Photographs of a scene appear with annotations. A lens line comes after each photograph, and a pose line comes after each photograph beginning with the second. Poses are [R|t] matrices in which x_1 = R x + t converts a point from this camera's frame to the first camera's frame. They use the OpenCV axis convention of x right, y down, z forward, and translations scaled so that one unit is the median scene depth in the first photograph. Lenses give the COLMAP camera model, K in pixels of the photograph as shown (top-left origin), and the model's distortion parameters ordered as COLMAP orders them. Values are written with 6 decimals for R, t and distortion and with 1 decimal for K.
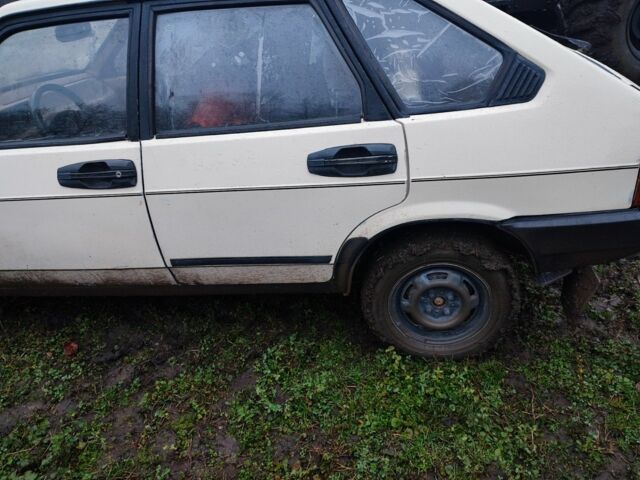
lens RADIAL K [[481.1, 0, 320.0], [0, 481.1, 240.0], [0, 0, 1]] dist [0.036411, -0.038706]
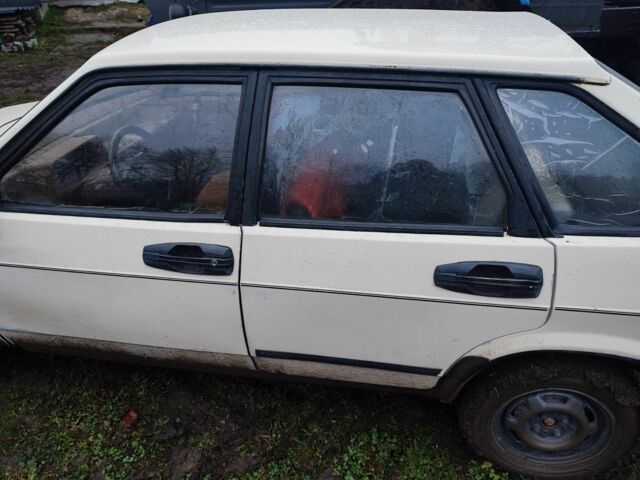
lens RADIAL K [[481.1, 0, 320.0], [0, 481.1, 240.0], [0, 0, 1]] dist [0.036411, -0.038706]
pose [[0.996088, 0.087670, -0.011077, -0.213596], [-0.087120, 0.995270, 0.042984, -0.227162], [0.014793, -0.041851, 0.999014, 0.122317]]
